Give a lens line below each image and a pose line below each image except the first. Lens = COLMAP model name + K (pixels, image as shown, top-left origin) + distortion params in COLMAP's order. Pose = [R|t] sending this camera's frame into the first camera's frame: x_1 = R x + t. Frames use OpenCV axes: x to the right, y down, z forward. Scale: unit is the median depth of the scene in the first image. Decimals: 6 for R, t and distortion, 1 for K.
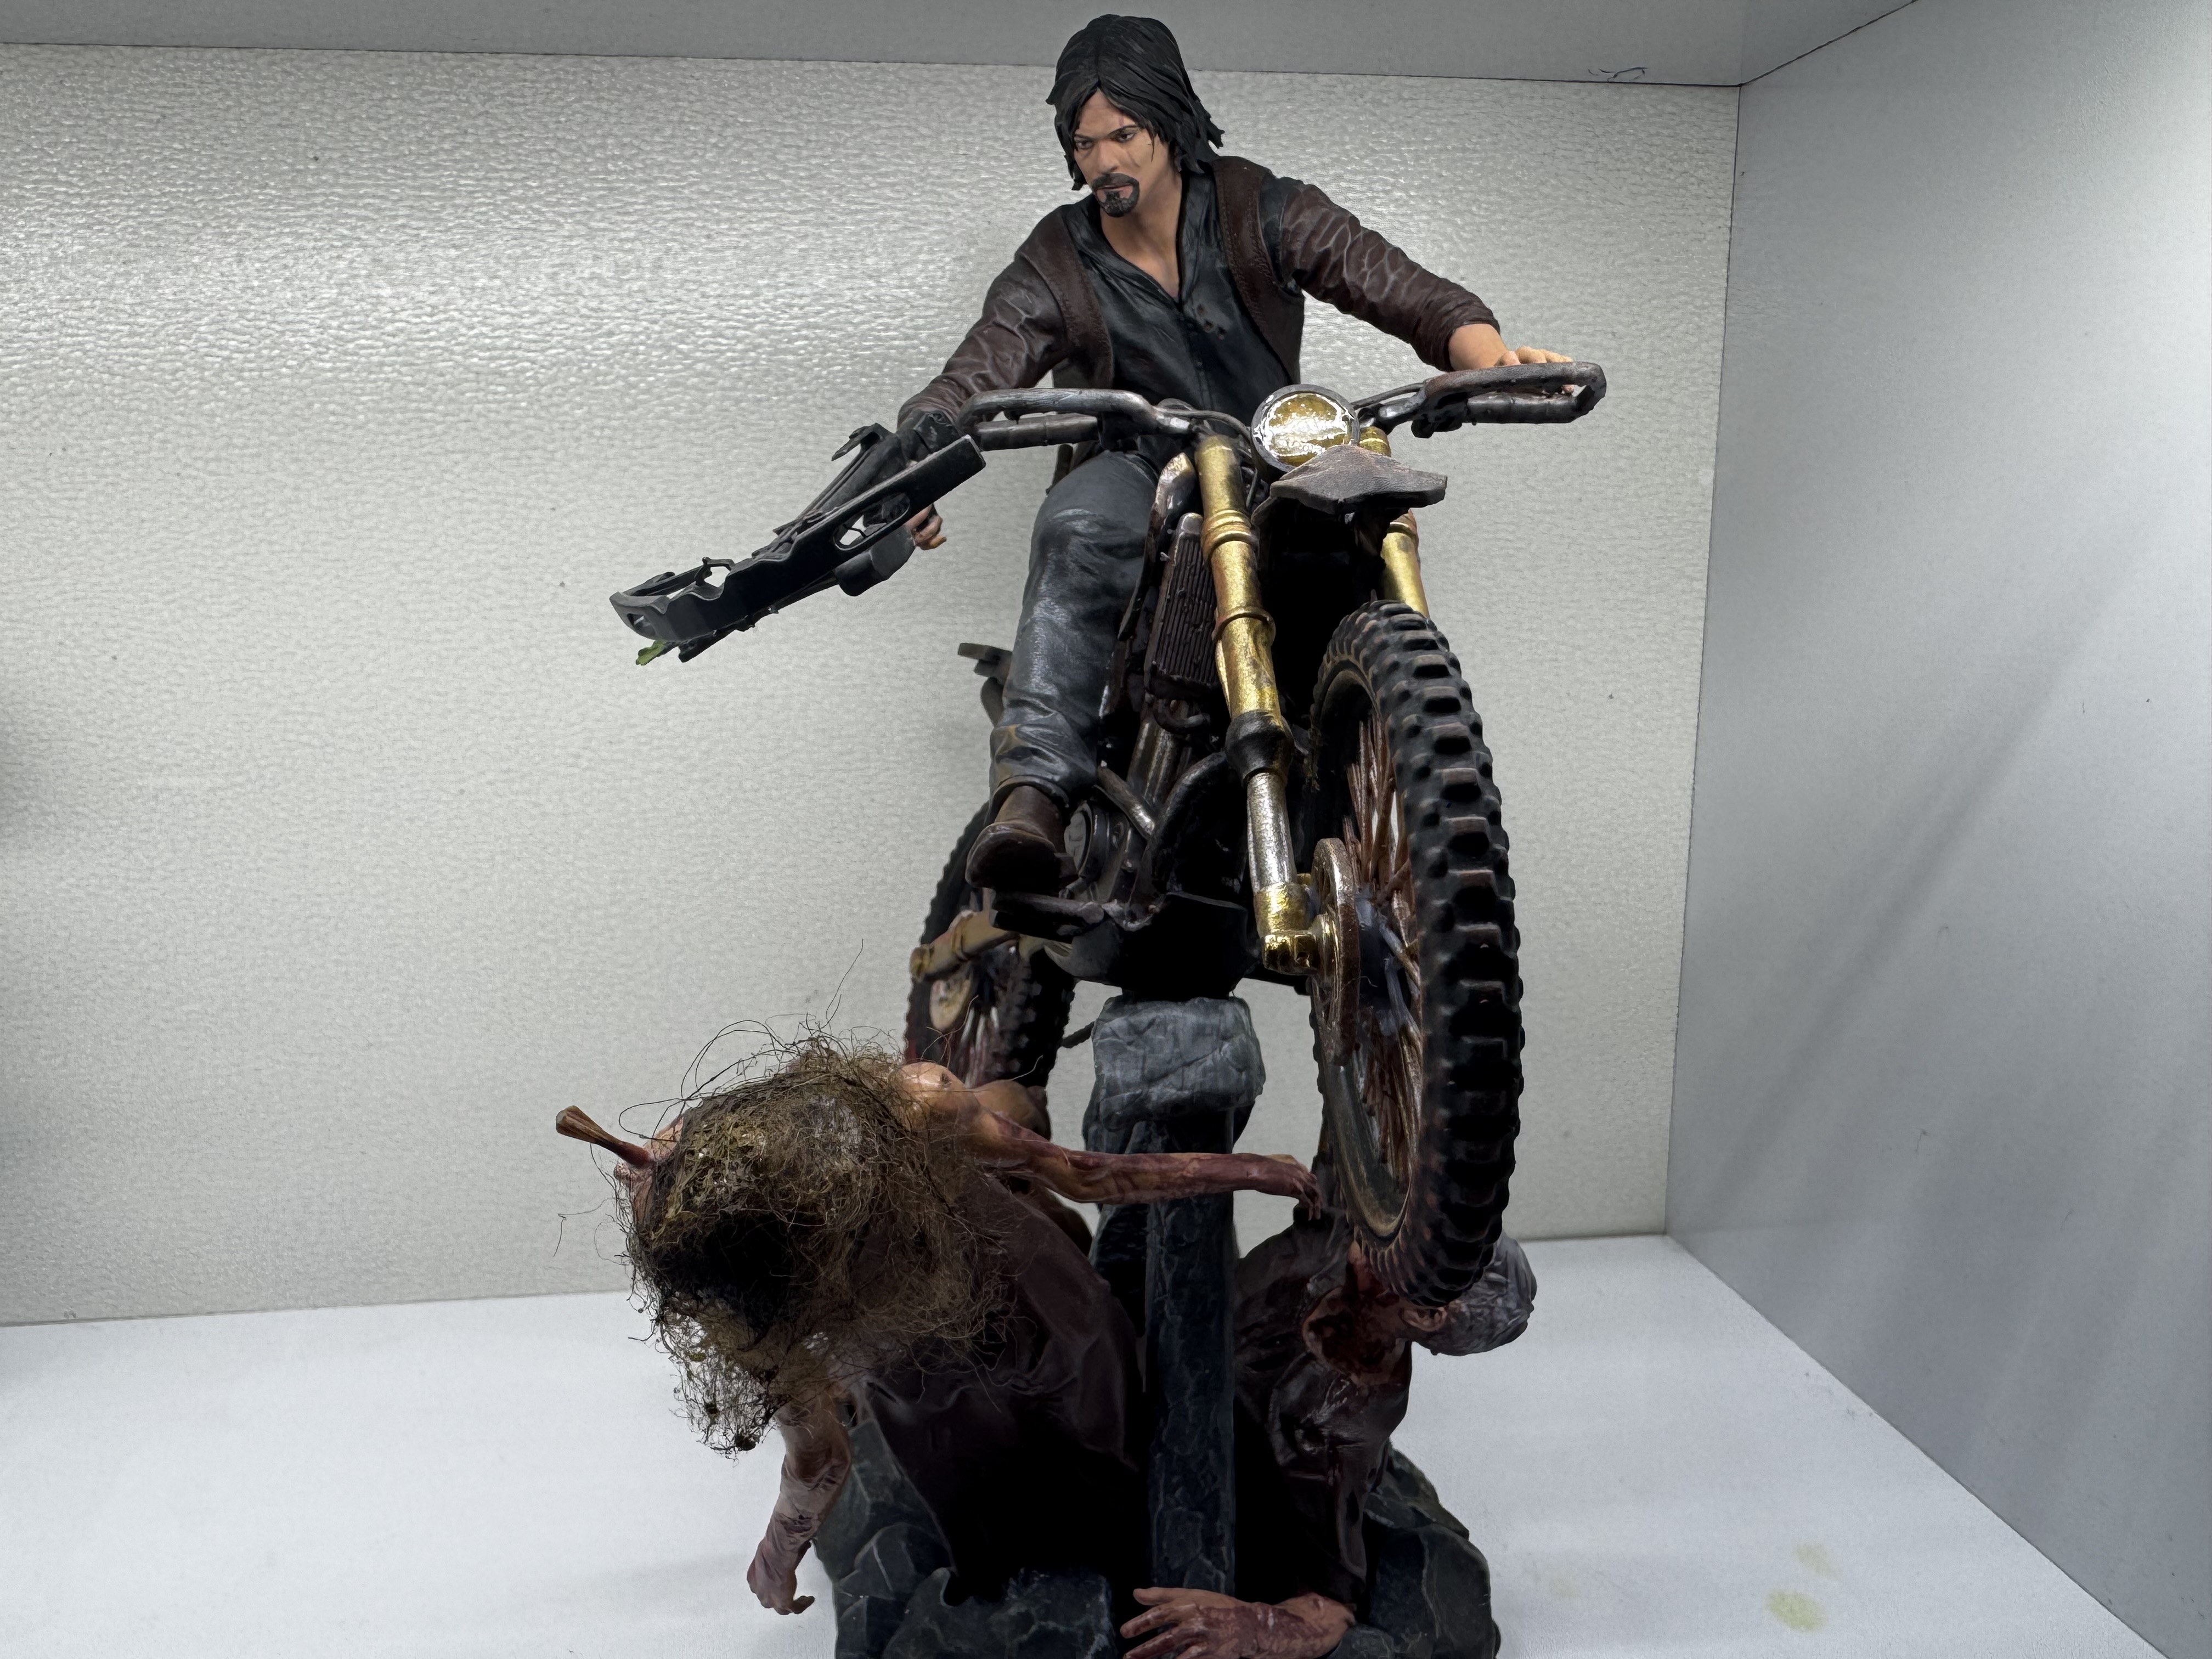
lens RADIAL K [[1605.7, 0, 995.0], [0, 1605.7, 830.1], [0, 0, 1]] dist [-0.005819, 0.000623]
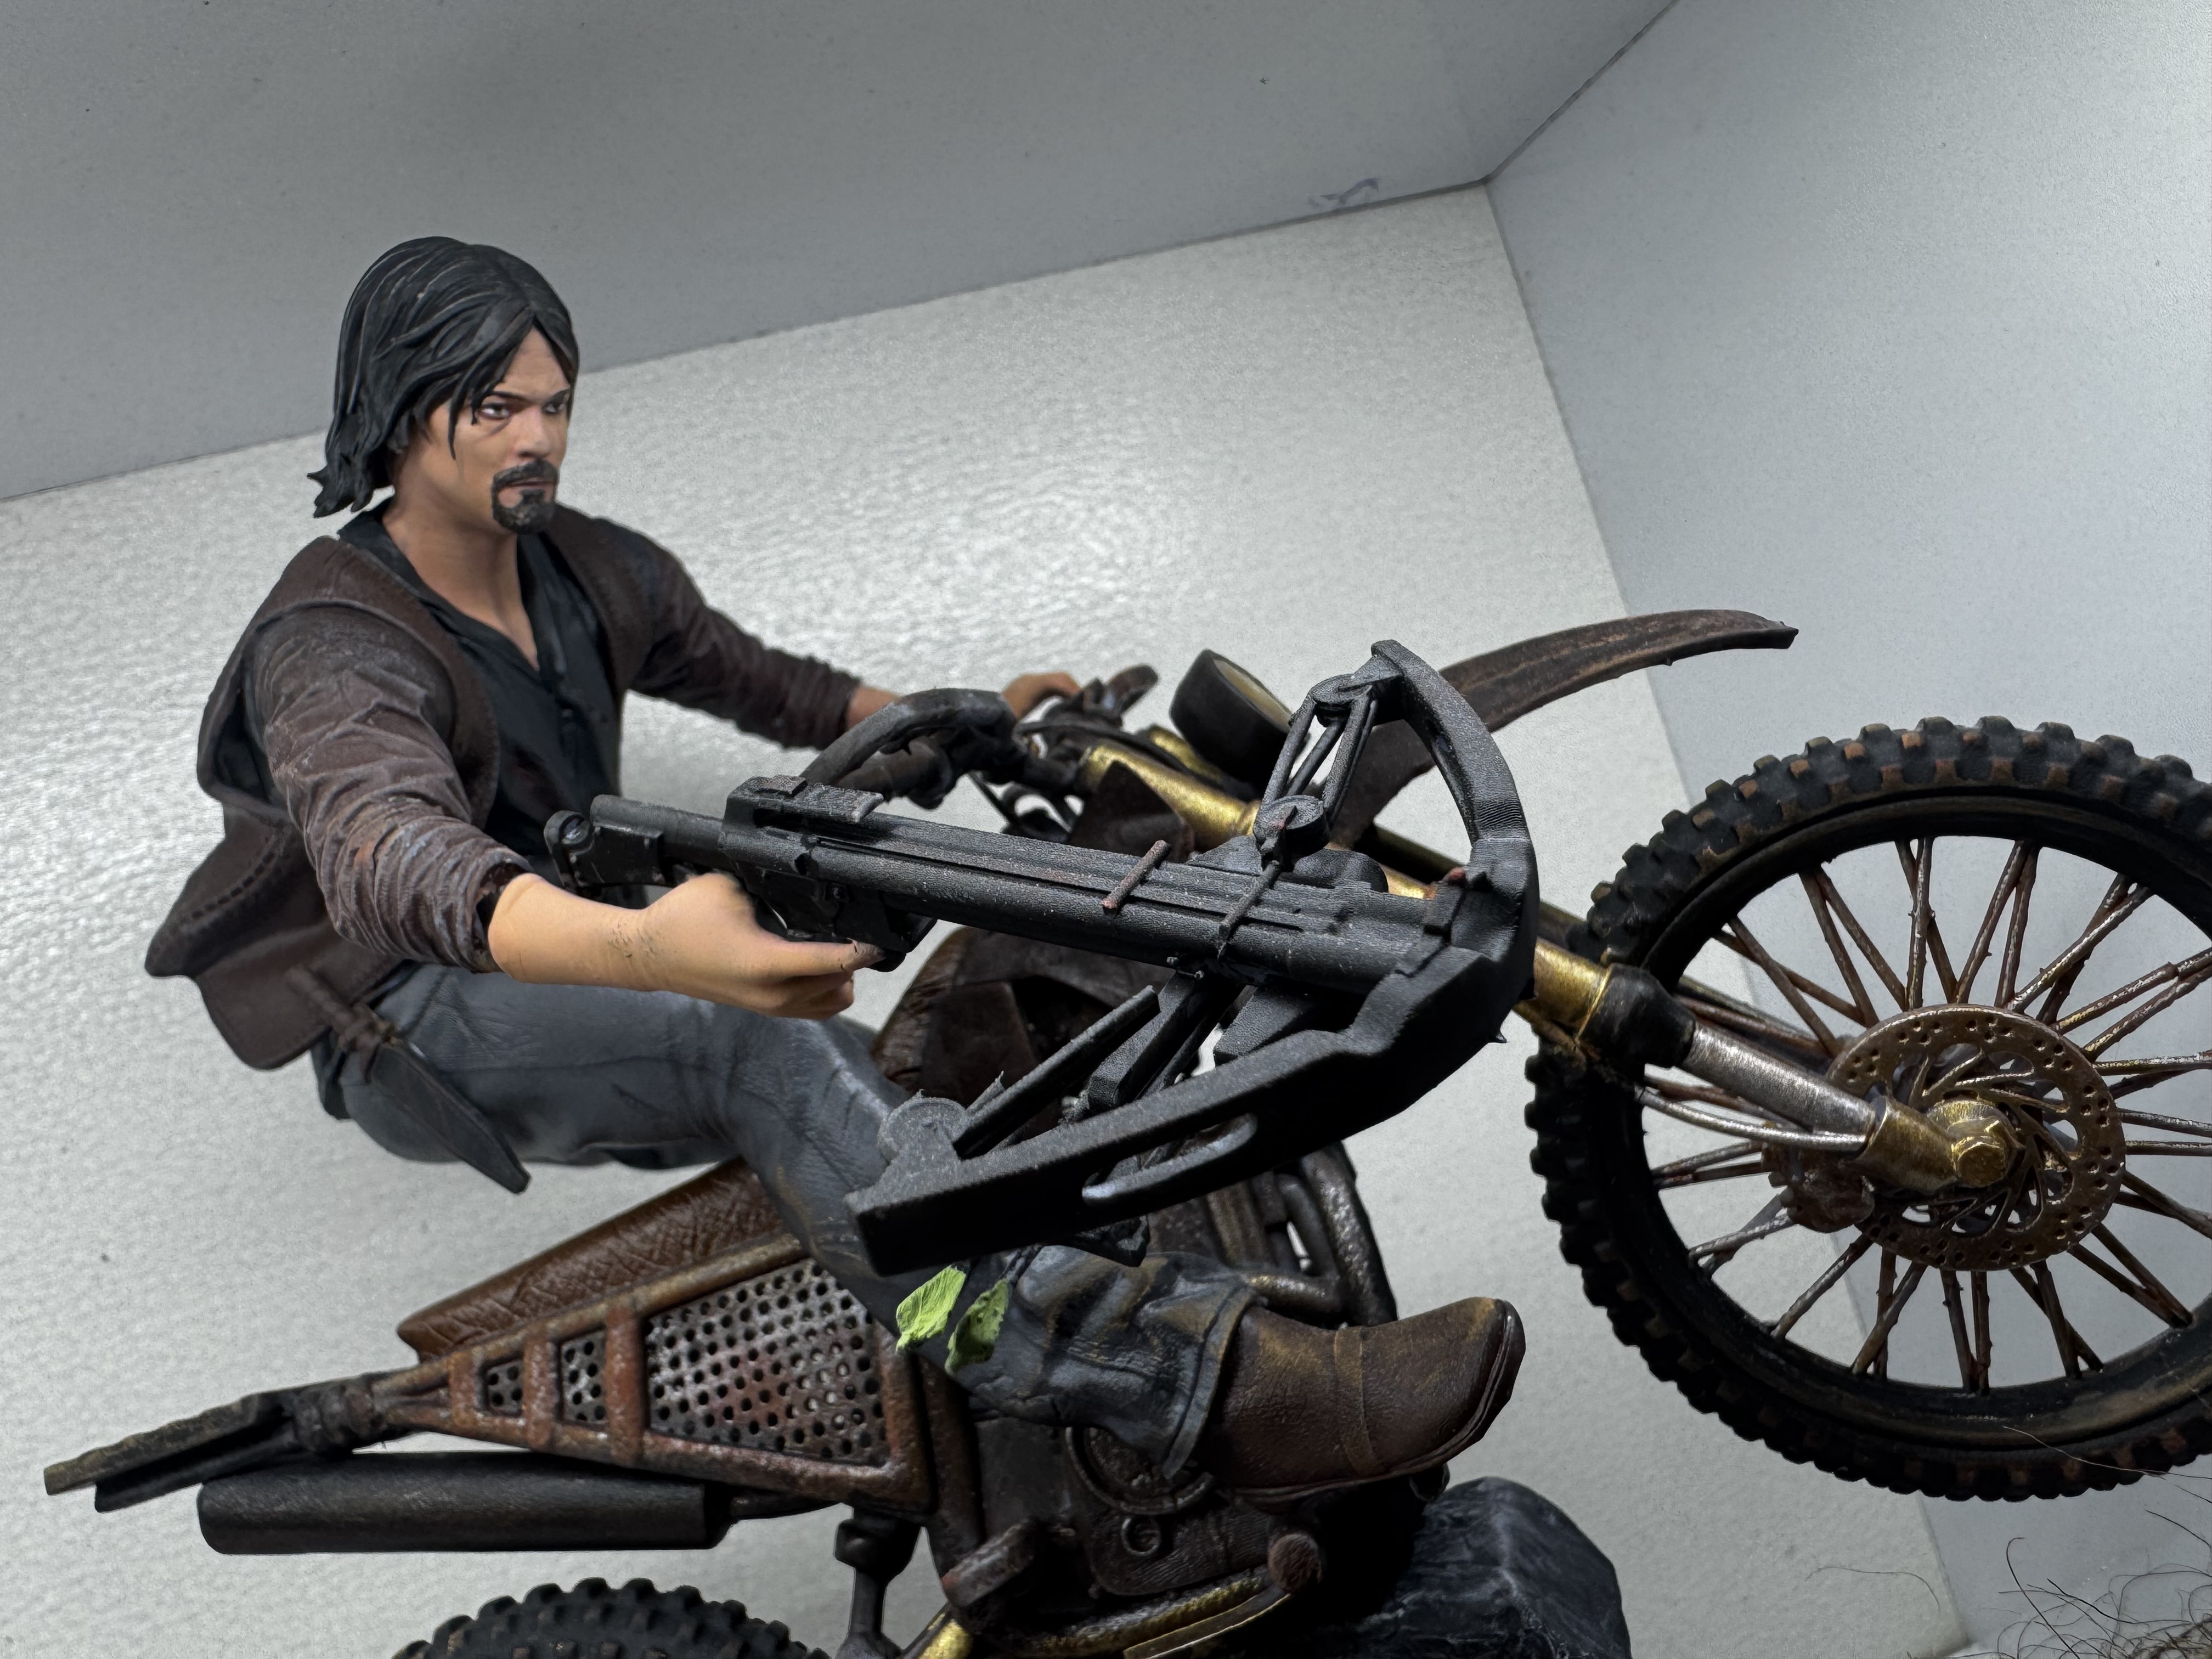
lens RADIAL K [[1605.7, 0, 996.2], [0, 1605.7, 822.4], [0, 0, 1]] dist [-0.005819, 0.000623]
pose [[0.950290, -0.283511, 0.128726, 0.036421], [0.305675, 0.928147, -0.212384, -0.071082], [-0.059263, 0.241174, 0.968671, 0.322744]]
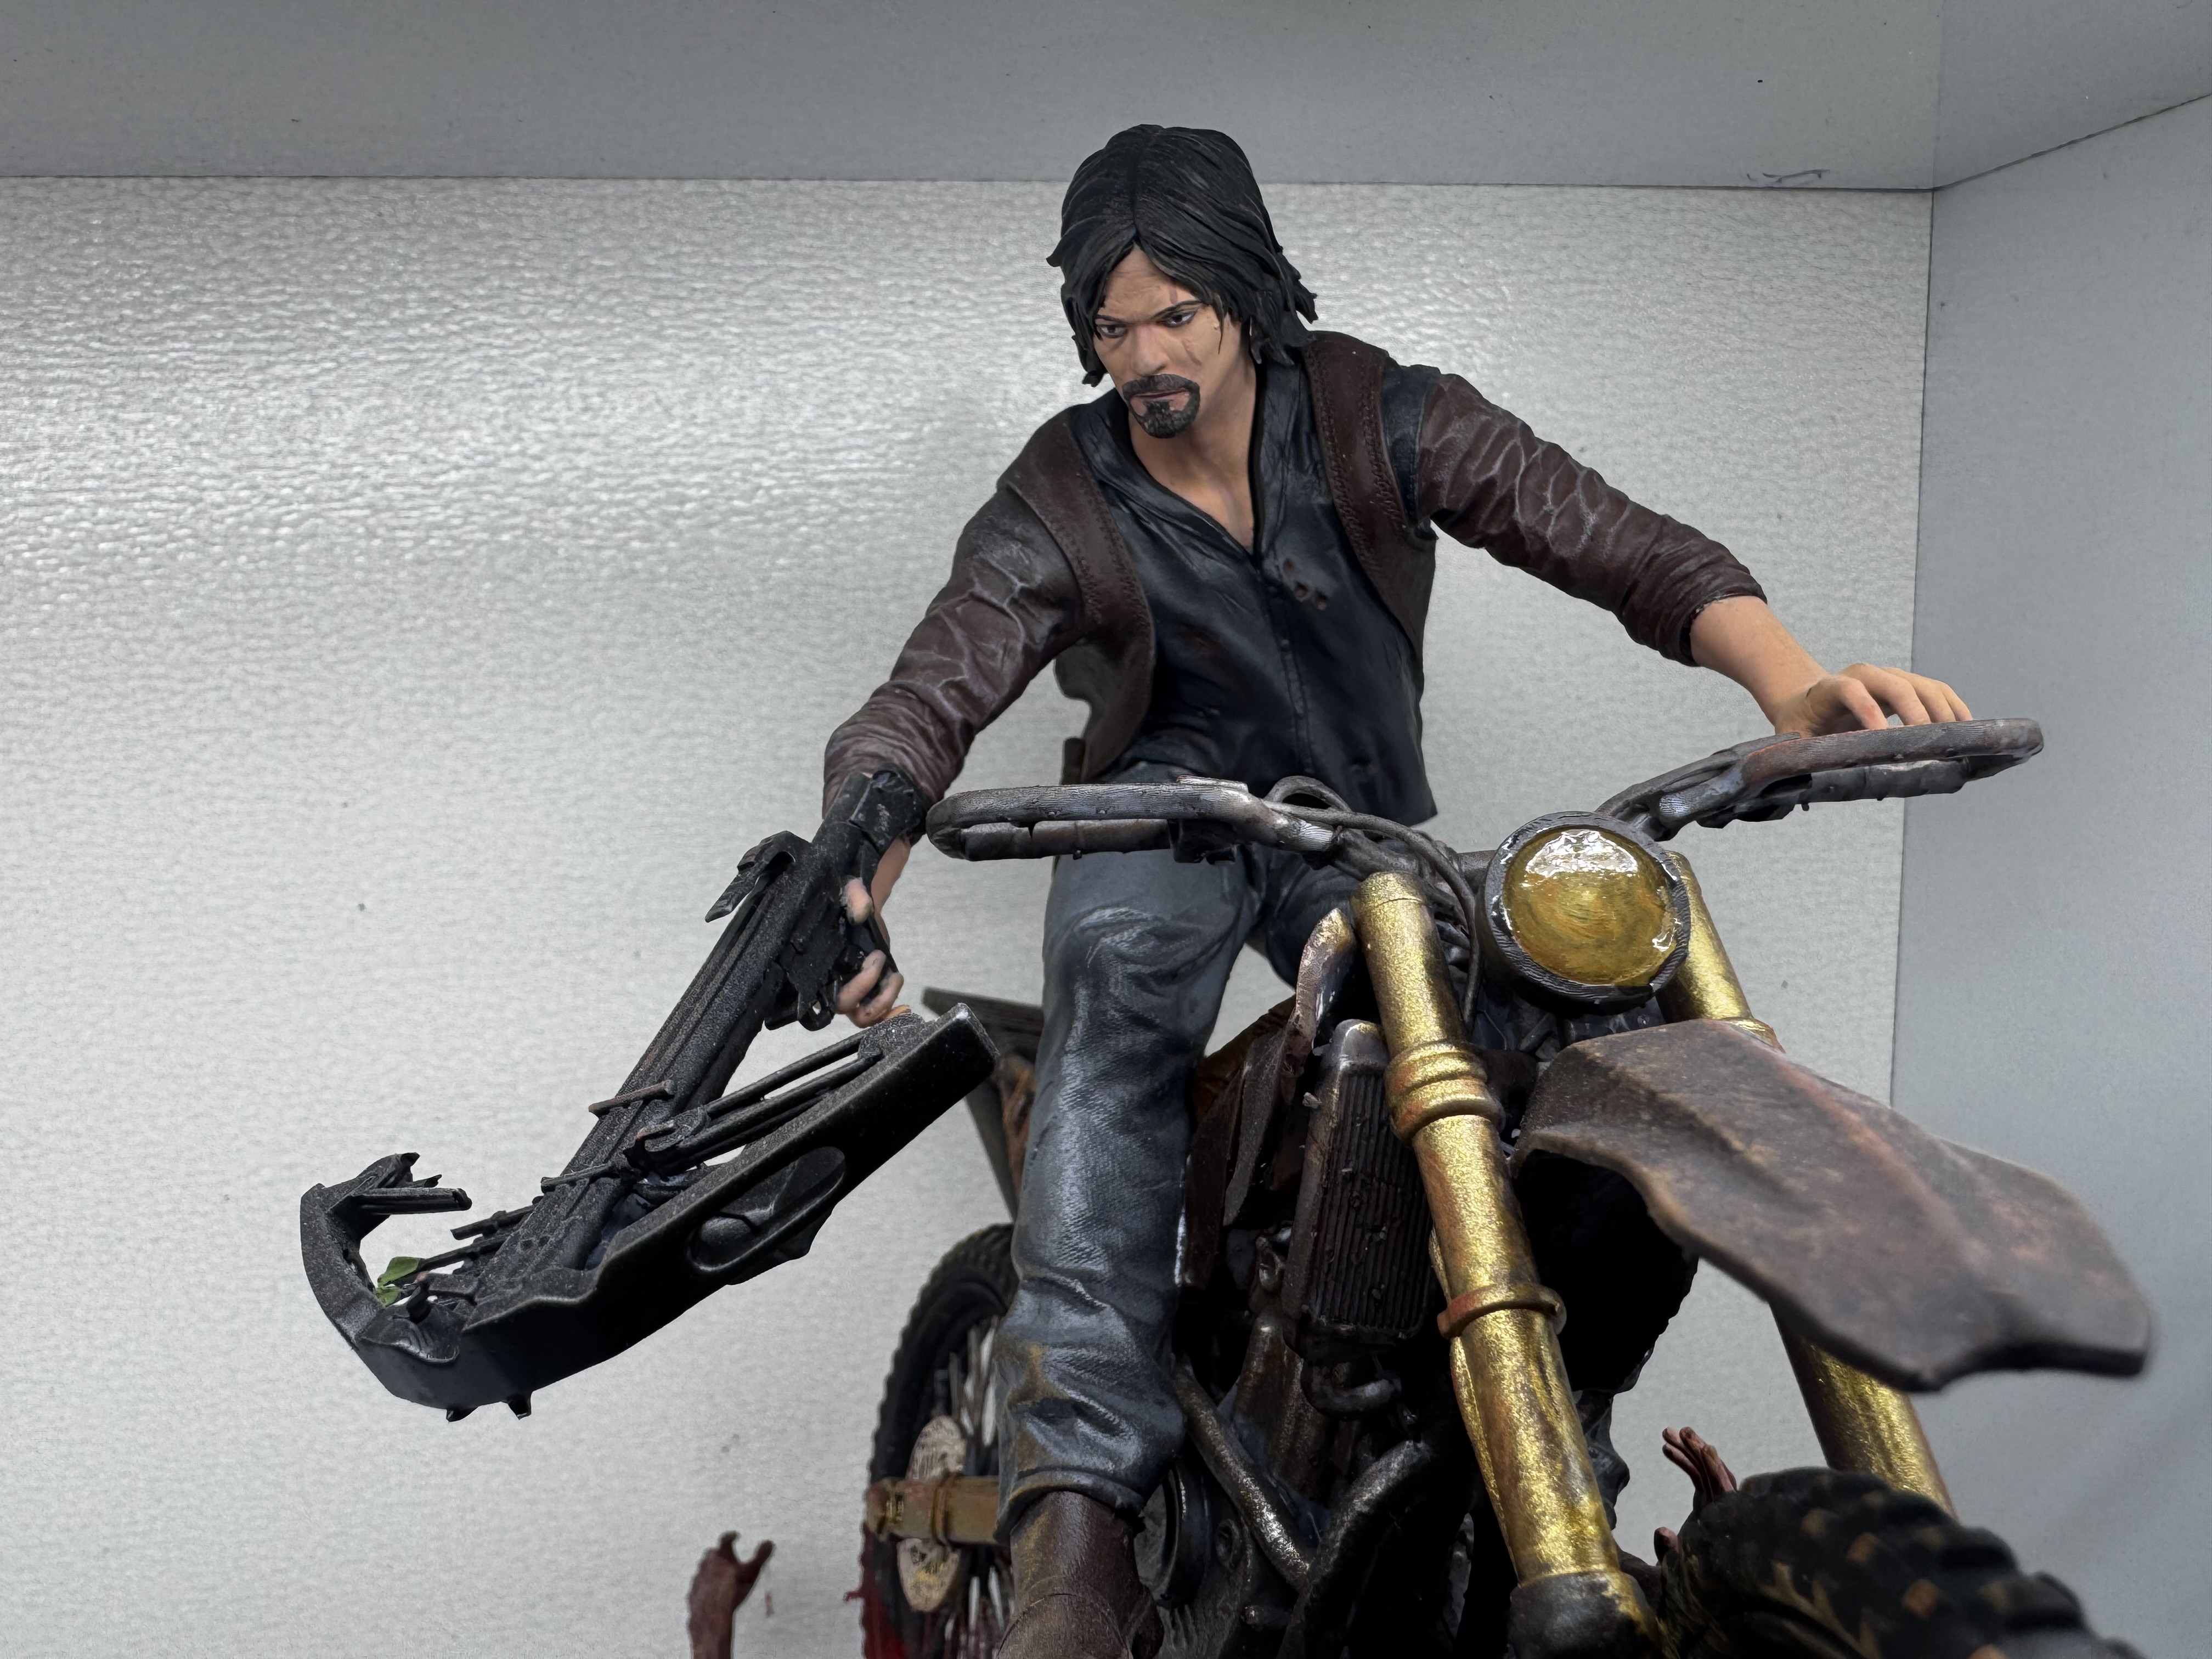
lens RADIAL K [[1605.7, 0, 993.4], [0, 1605.7, 826.2], [0, 0, 1]] dist [-0.005819, 0.000623]
pose [[0.999048, -0.028701, 0.032866, -0.012149], [0.029936, 0.998839, -0.037746, -0.156483], [-0.031745, 0.038694, 0.998747, 0.283659]]
